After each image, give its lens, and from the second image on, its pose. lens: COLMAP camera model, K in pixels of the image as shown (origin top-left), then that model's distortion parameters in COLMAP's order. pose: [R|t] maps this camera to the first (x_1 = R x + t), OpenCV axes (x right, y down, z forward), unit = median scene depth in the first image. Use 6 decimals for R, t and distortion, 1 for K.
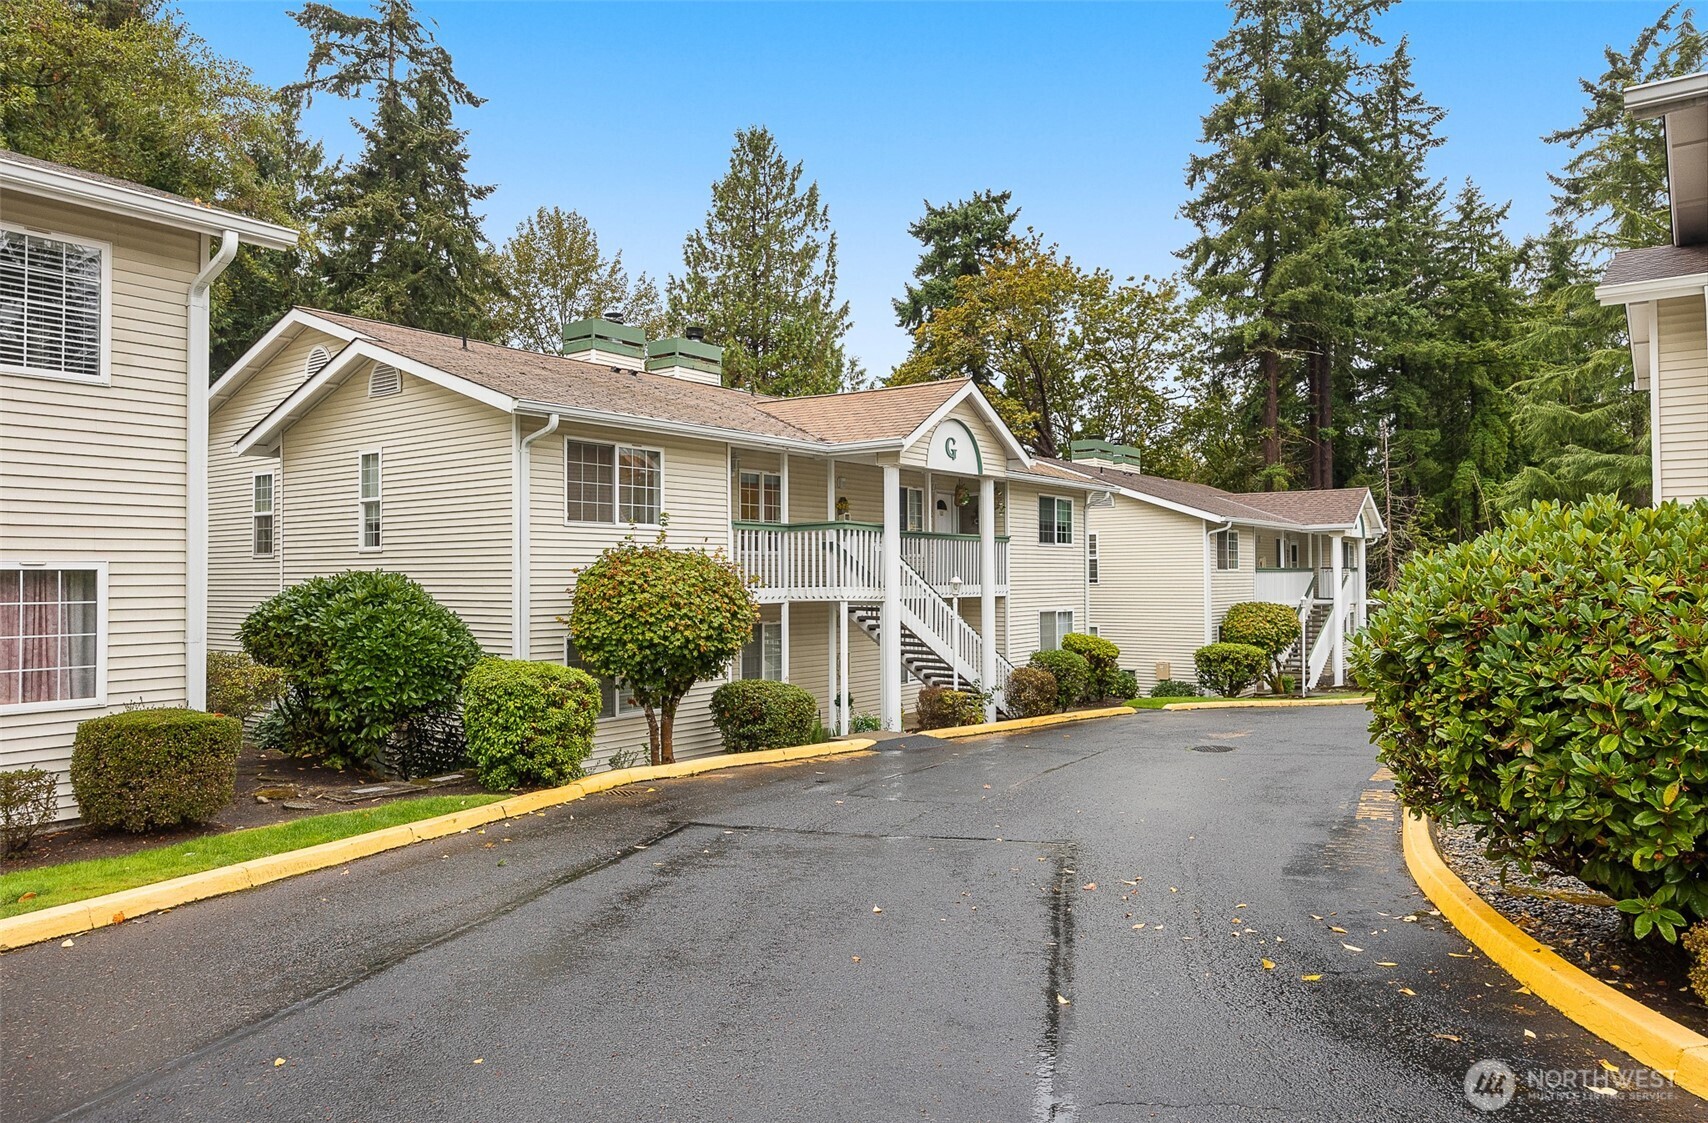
lens RADIAL K [[1172.0, 0, 852.8], [0, 1172.0, 567.1], [0, 0, 1]] dist [0.000216, -0.001960]
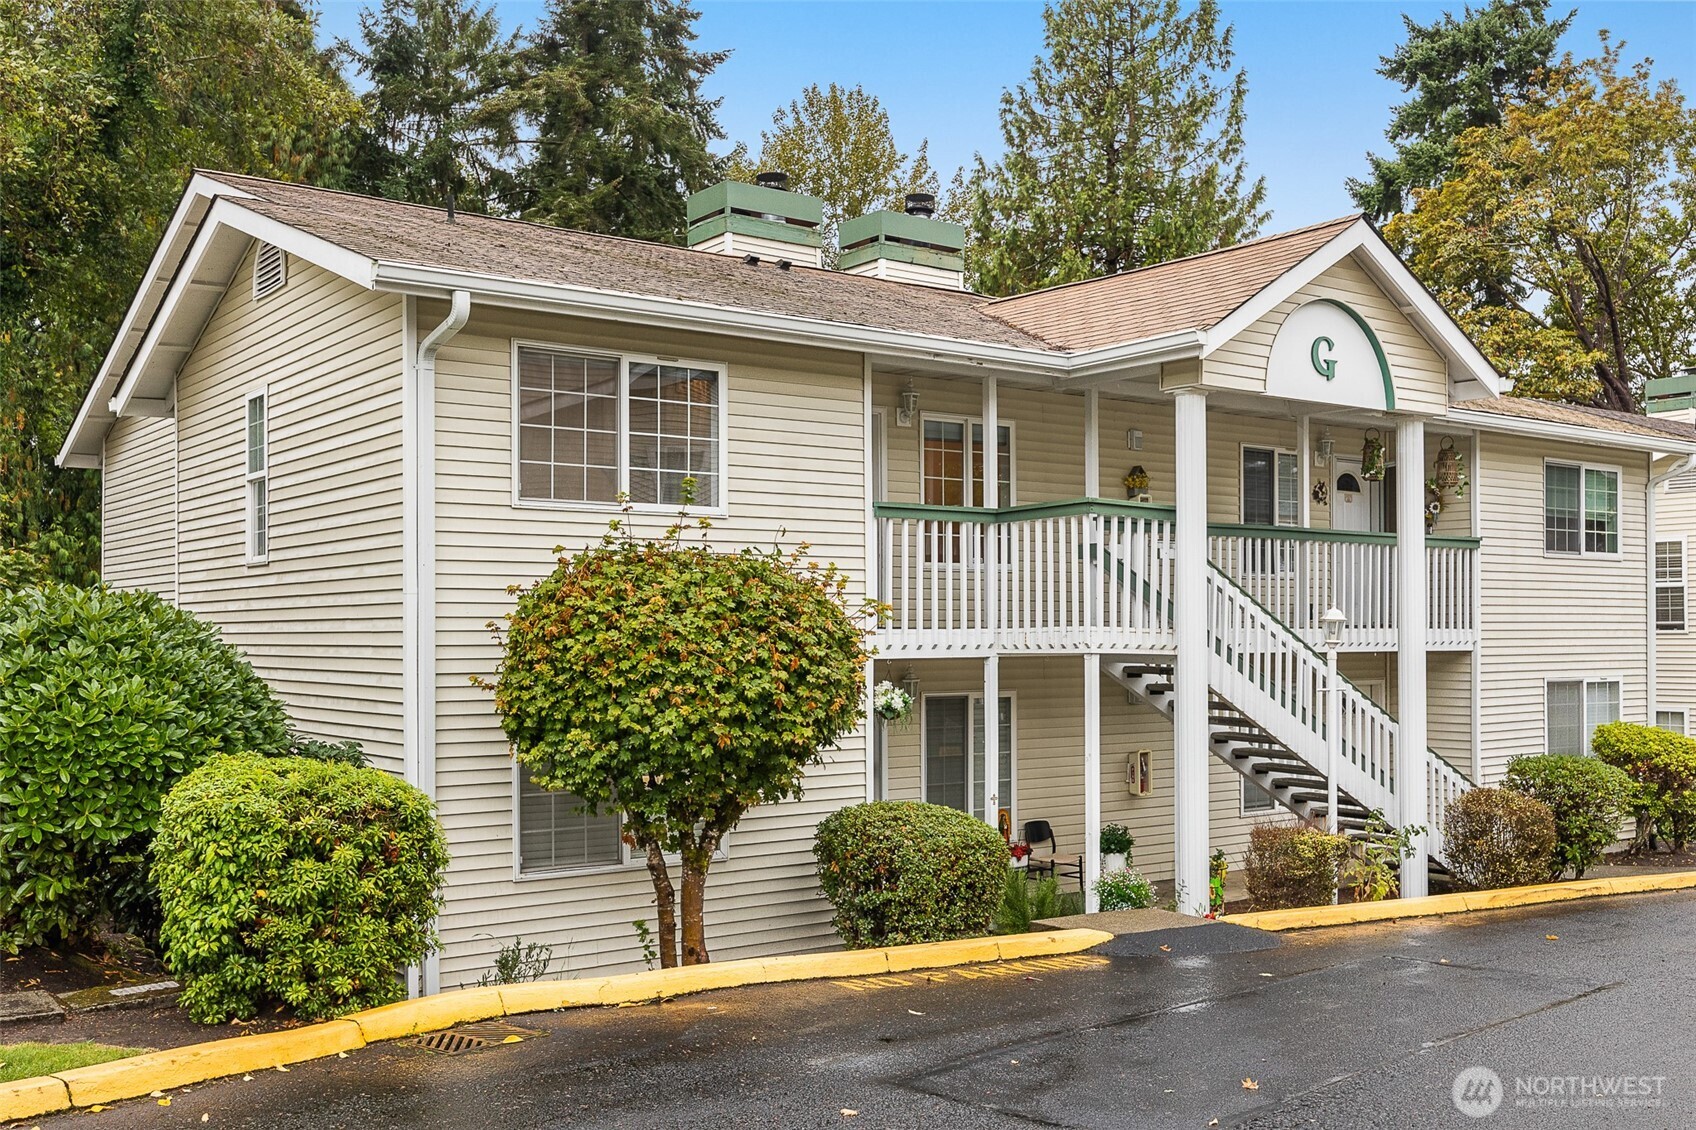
lens RADIAL K [[1641.2, 0, 859.2], [0, 1641.2, 640.3], [0, 0, 1]] dist [-0.008582, 0.000000]
pose [[0.957770, 0.001637, -0.287532, 0.096246], [0.001598, 0.999938, 0.011016, 0.013834], [0.287532, -0.011010, 0.957708, 0.257903]]
